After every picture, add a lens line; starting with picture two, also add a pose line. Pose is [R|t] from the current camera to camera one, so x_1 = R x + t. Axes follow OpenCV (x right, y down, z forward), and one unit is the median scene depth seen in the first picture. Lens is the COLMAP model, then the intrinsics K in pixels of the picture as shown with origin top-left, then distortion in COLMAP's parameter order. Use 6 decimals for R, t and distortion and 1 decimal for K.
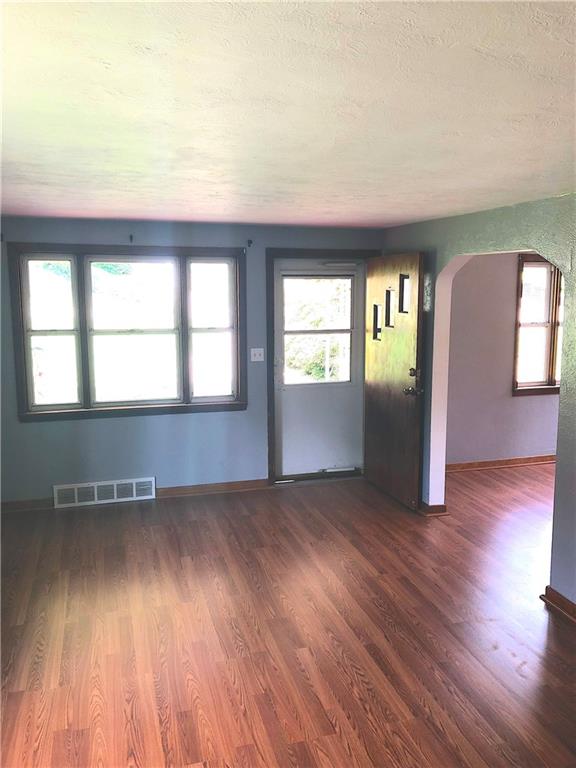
lens RADIAL K [[626.8, 0, 289.1], [0, 626.8, 384.2], [0, 0, 1]] dist [0.040407, -0.045376]
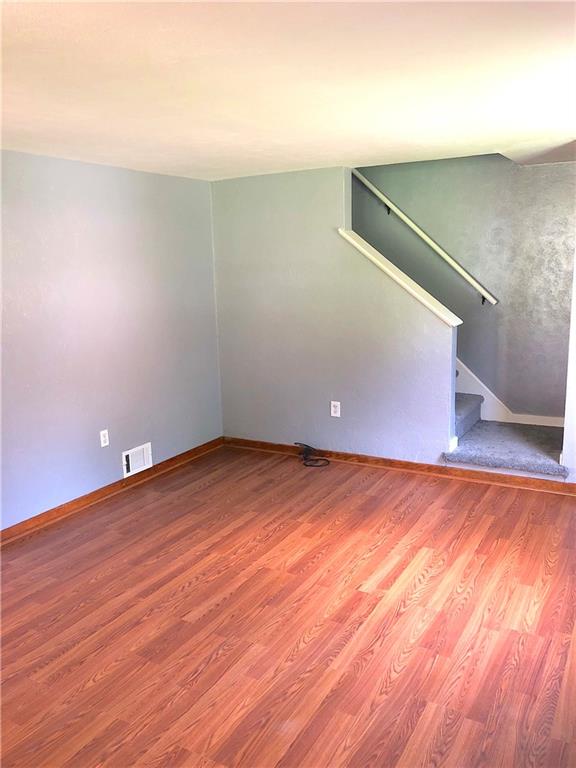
lens RADIAL K [[626.8, 0, 291.9], [0, 626.8, 381.2], [0, 0, 1]] dist [0.040407, -0.045376]
pose [[-0.695794, -0.116191, 0.708781, -0.774731], [0.140432, 0.945774, 0.292900, -0.176080], [-0.704379, 0.303334, -0.641747, 1.525764]]
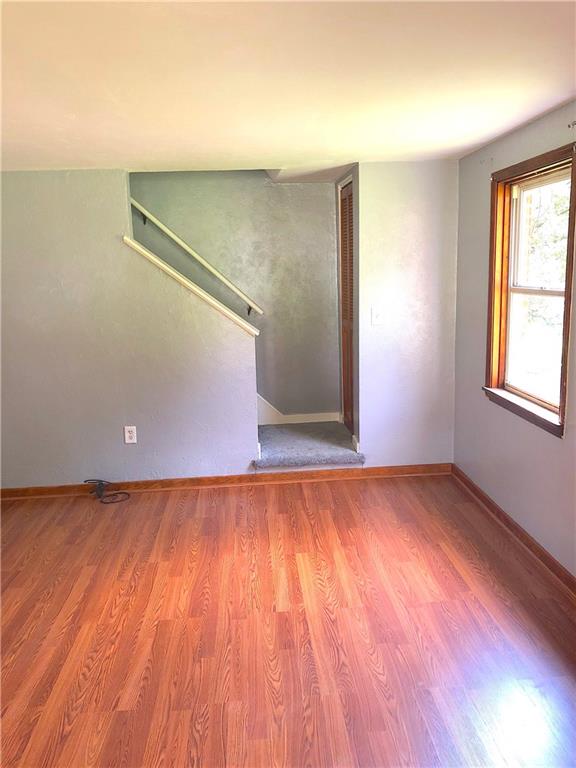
lens RADIAL K [[626.8, 0, 284.1], [0, 626.8, 382.3], [0, 0, 1]] dist [0.040407, -0.045376]
pose [[-0.973187, -0.003869, 0.229984, -0.367864], [0.073303, 0.942510, 0.326040, -0.189739], [-0.218024, 0.334156, -0.916954, 1.676115]]
